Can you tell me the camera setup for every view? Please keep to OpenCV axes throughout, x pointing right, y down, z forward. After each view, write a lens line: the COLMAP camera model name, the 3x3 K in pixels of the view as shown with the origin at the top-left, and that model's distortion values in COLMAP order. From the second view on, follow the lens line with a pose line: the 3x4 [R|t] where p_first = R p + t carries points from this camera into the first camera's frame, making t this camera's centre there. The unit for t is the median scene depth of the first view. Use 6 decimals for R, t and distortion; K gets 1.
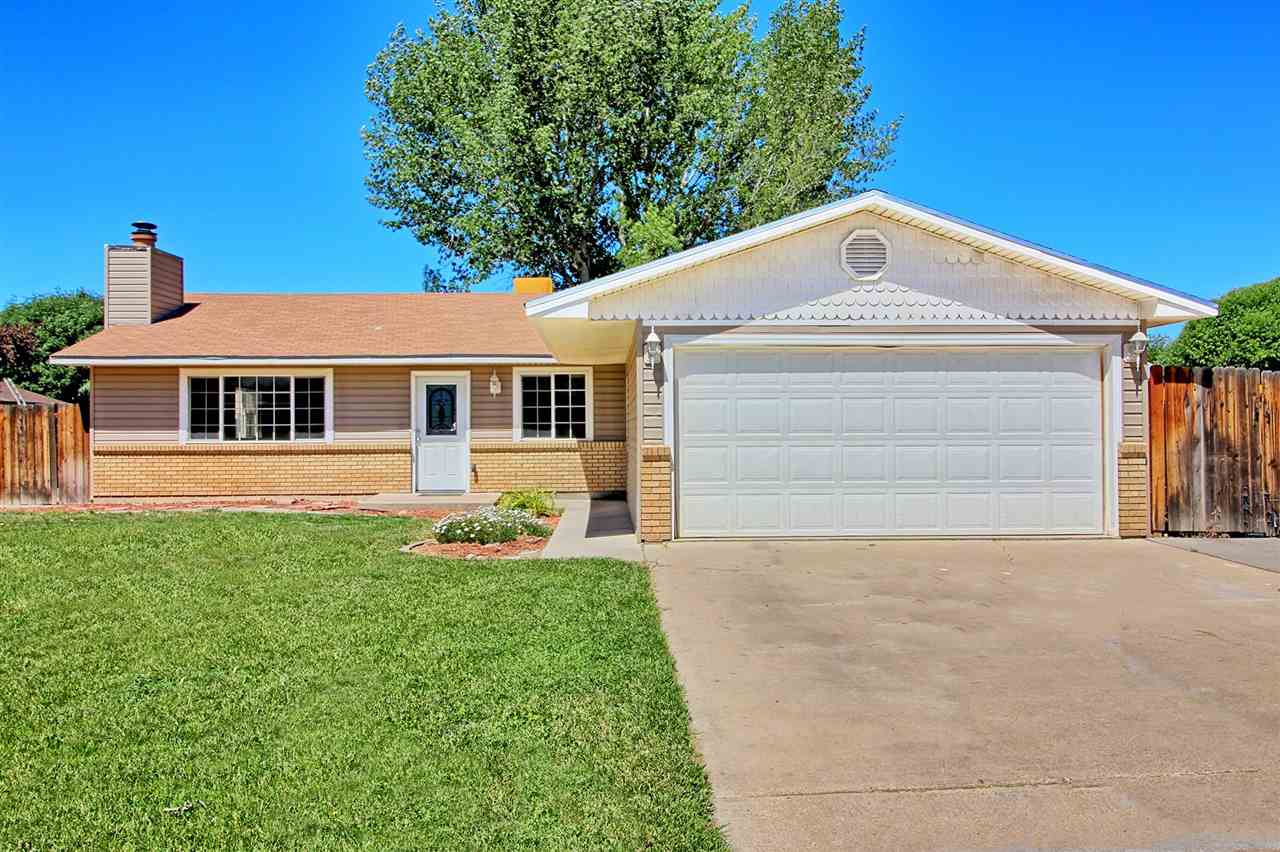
lens RADIAL K [[995.5, 0, 641.3], [0, 995.5, 427.2], [0, 0, 1]] dist [0.006658, 0.002937]
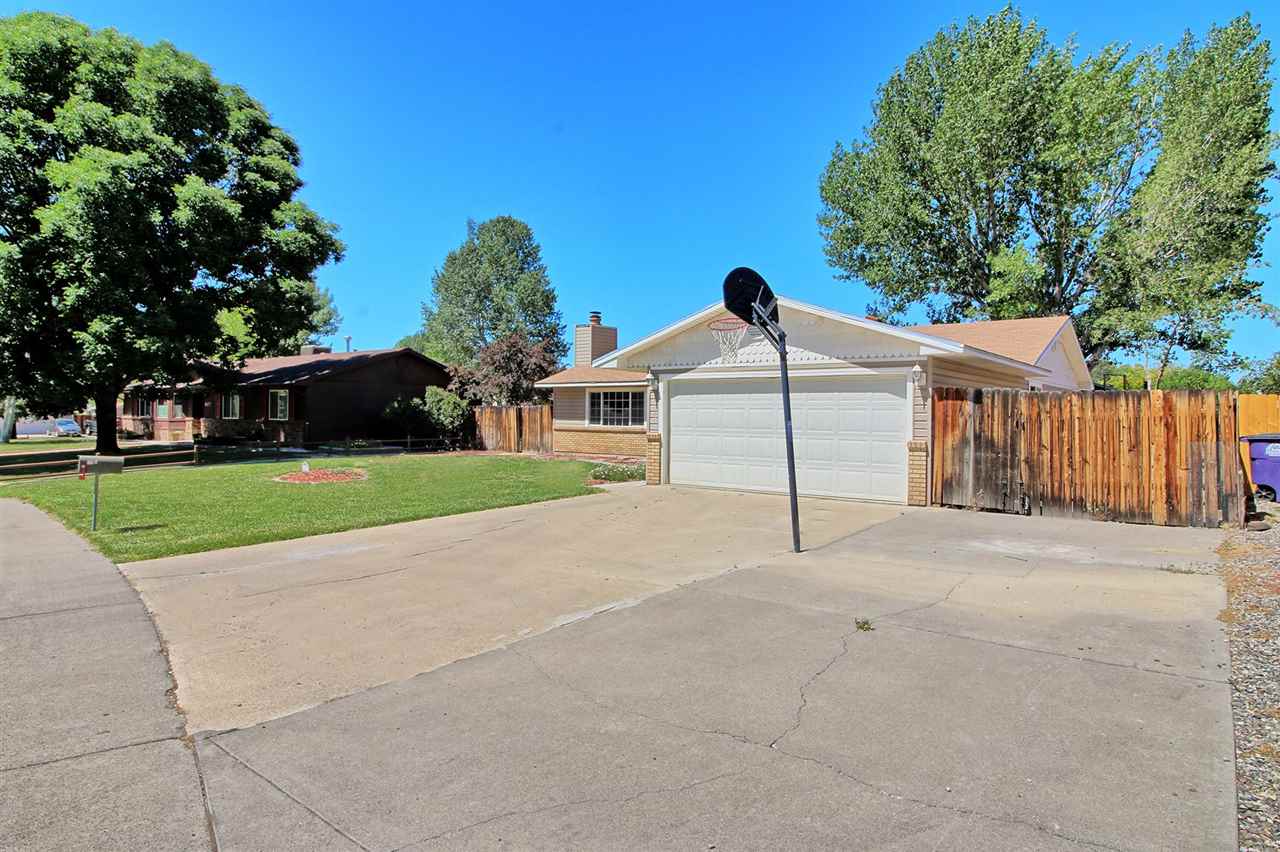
lens RADIAL K [[752.8, 0, 638.0], [0, 752.8, 418.6], [0, 0, 1]] dist [0.000179, -0.000192]
pose [[0.767034, 0.016887, -0.641385, 0.567910], [-0.014605, 0.999854, 0.008859, -0.013392], [0.641441, 0.002572, 0.767168, -0.071717]]
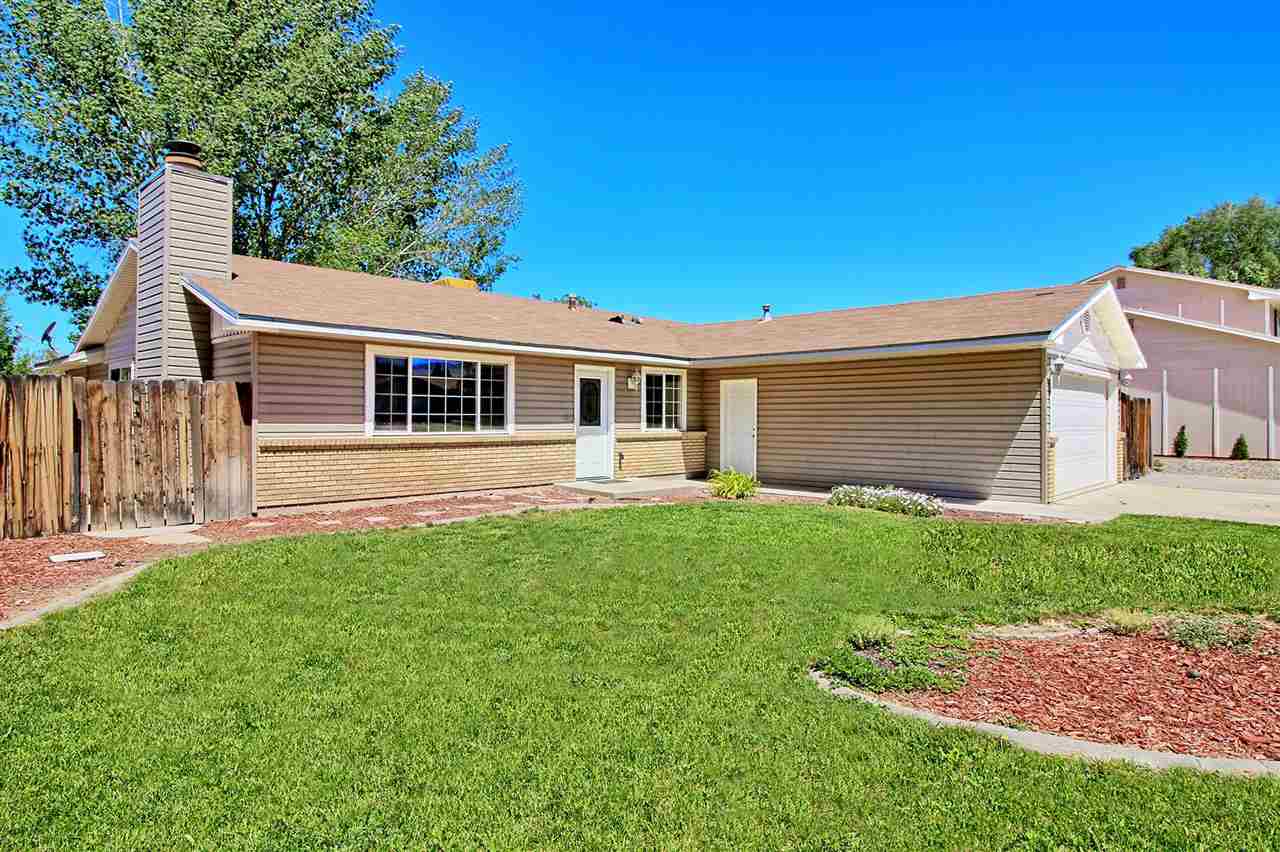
lens RADIAL K [[752.8, 0, 640.1], [0, 752.8, 426.7], [0, 0, 1]] dist [0.000179, -0.000192]
pose [[0.713151, 0.001618, 0.701008, -0.737176], [-0.014287, 0.999823, 0.012227, -0.002036], [-0.700865, -0.018735, 0.713048, 0.397640]]
